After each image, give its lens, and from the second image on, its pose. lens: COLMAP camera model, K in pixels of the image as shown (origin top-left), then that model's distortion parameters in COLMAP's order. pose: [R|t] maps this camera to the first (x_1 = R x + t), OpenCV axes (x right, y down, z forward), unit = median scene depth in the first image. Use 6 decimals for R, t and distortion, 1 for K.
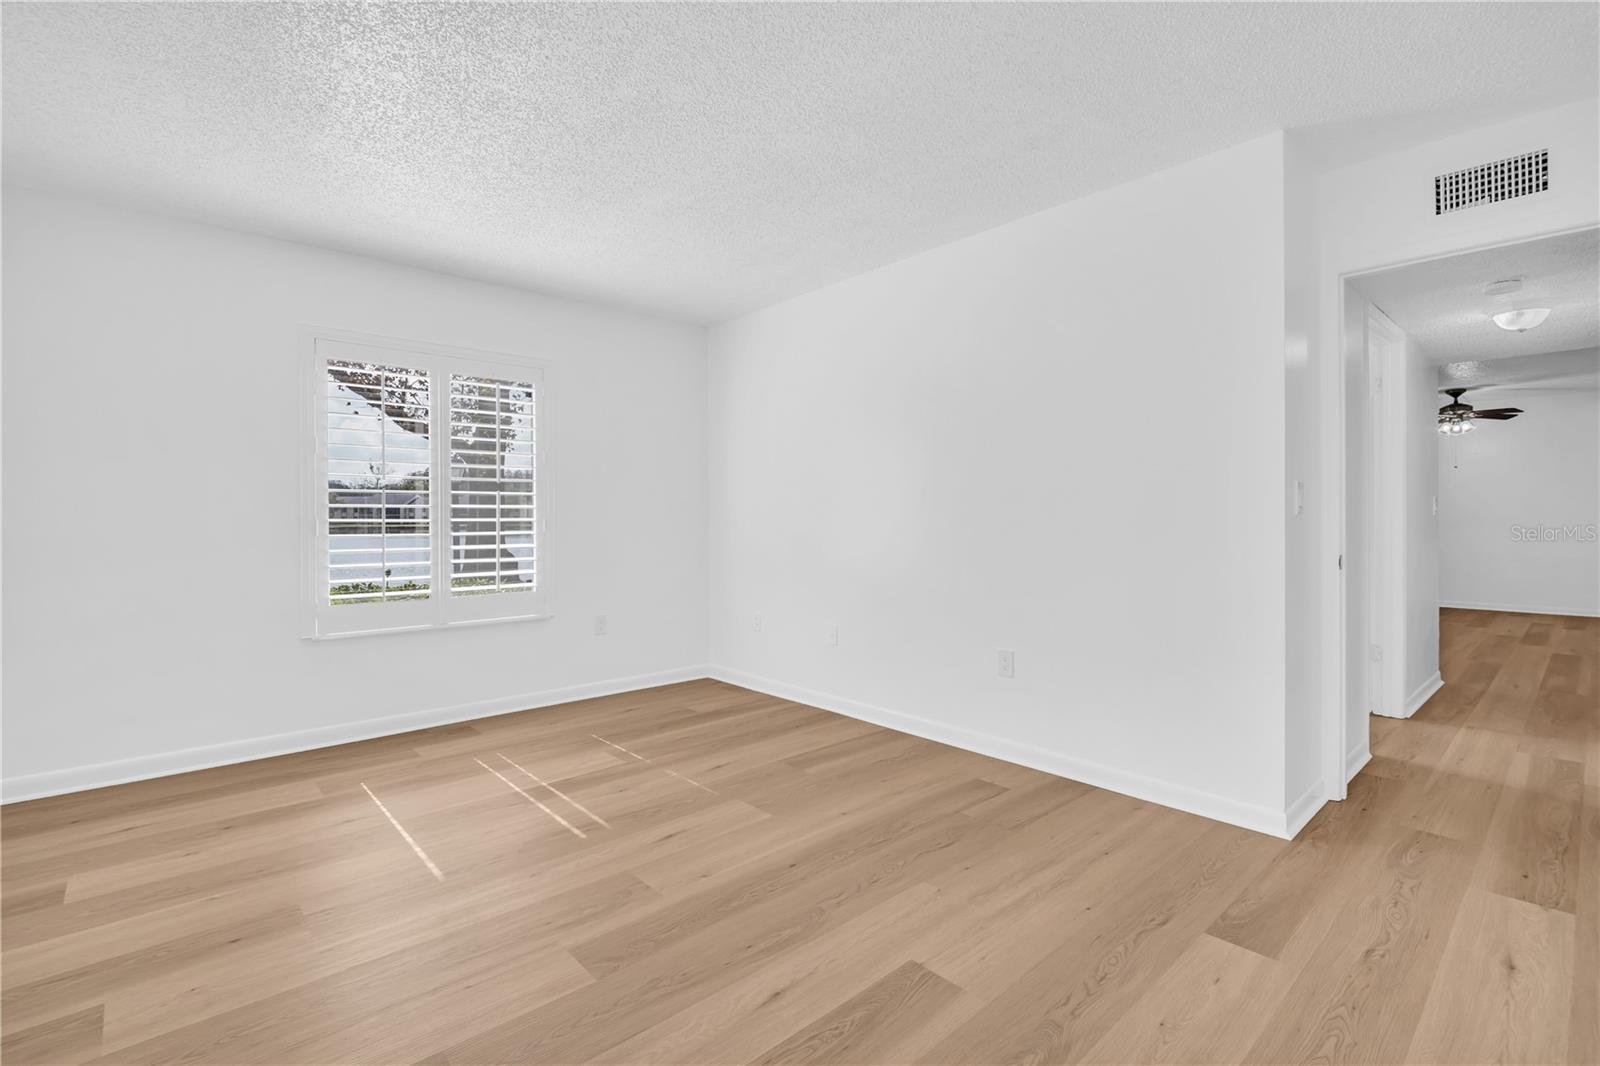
lens RADIAL K [[747.4, 0, 802.7], [0, 747.4, 516.8], [0, 0, 1]] dist [0.003979, -0.000537]
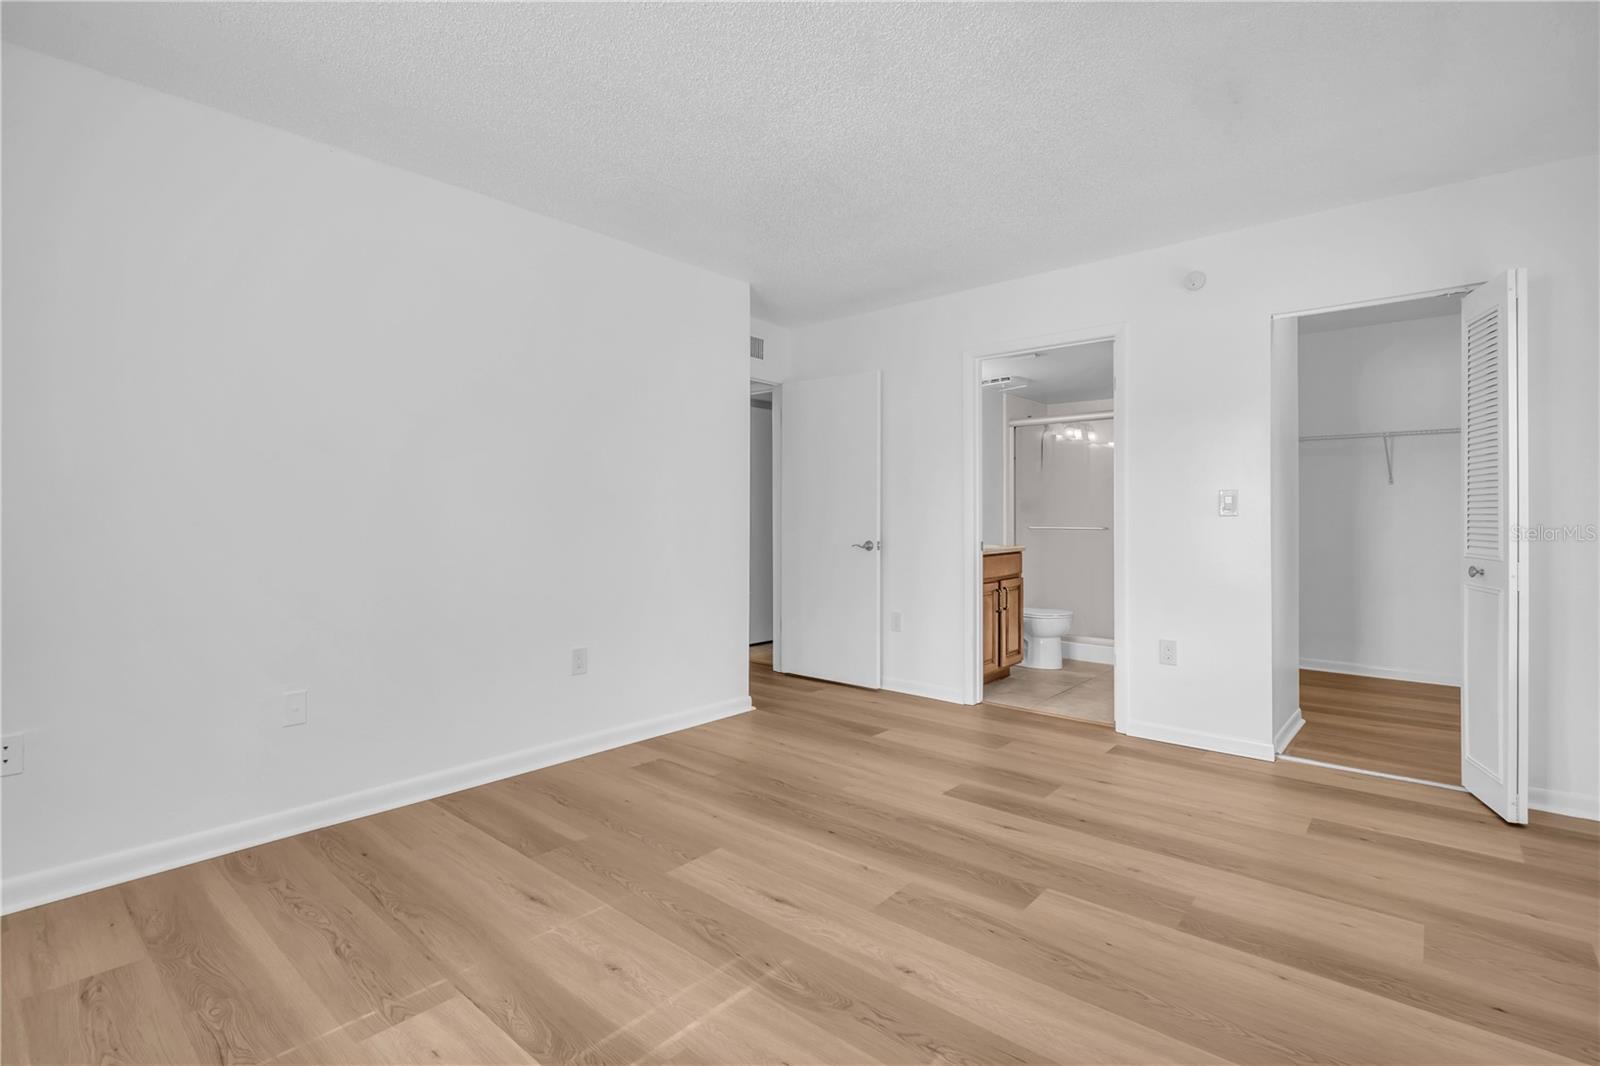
lens RADIAL K [[731.2, 0, 799.8], [0, 731.2, 556.0], [0, 0, 1]] dist [-0.004678, -0.001980]
pose [[-0.120402, -0.047180, 0.991603, -0.925674], [0.003837, 0.998840, 0.047990, 0.004555], [-0.992718, 0.009583, -0.120081, 1.021785]]
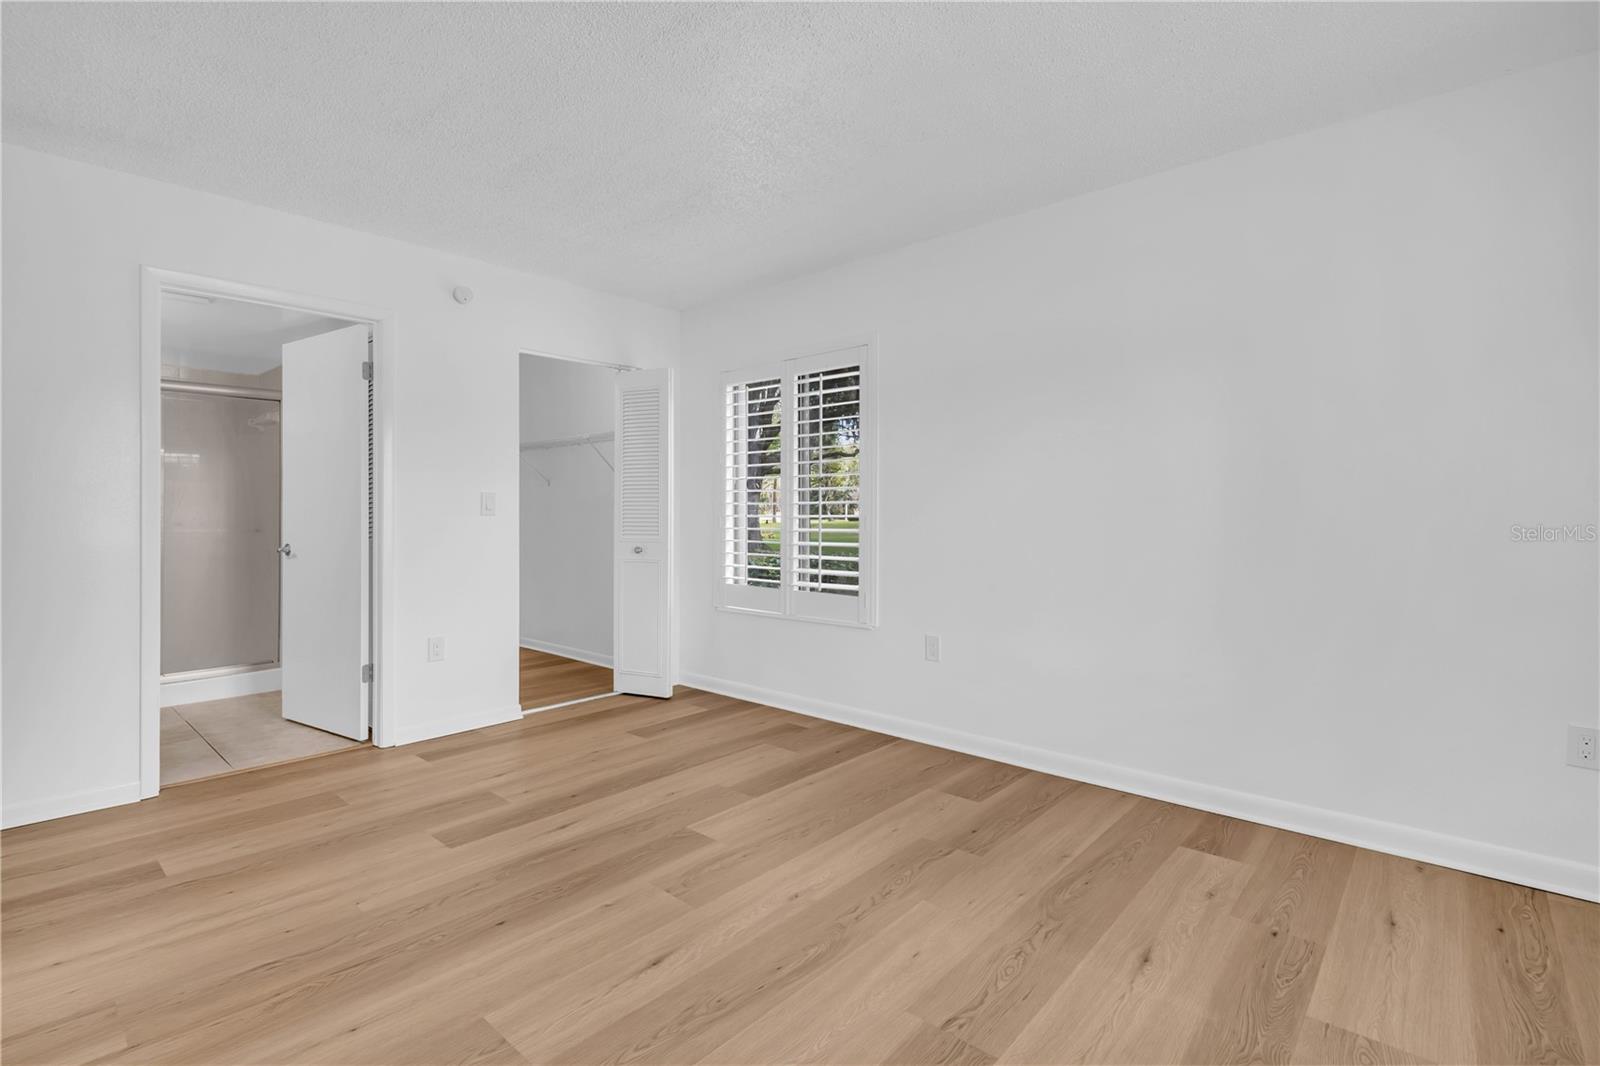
lens RADIAL K [[755.7, 0, 807.2], [0, 755.7, 493.0], [0, 0, 1]] dist [-0.003104, -0.000997]
pose [[-0.994433, 0.006416, -0.105176, -0.237002], [0.008815, 0.999711, -0.022353, -0.000307], [0.105002, -0.023155, -0.994202, 1.656261]]
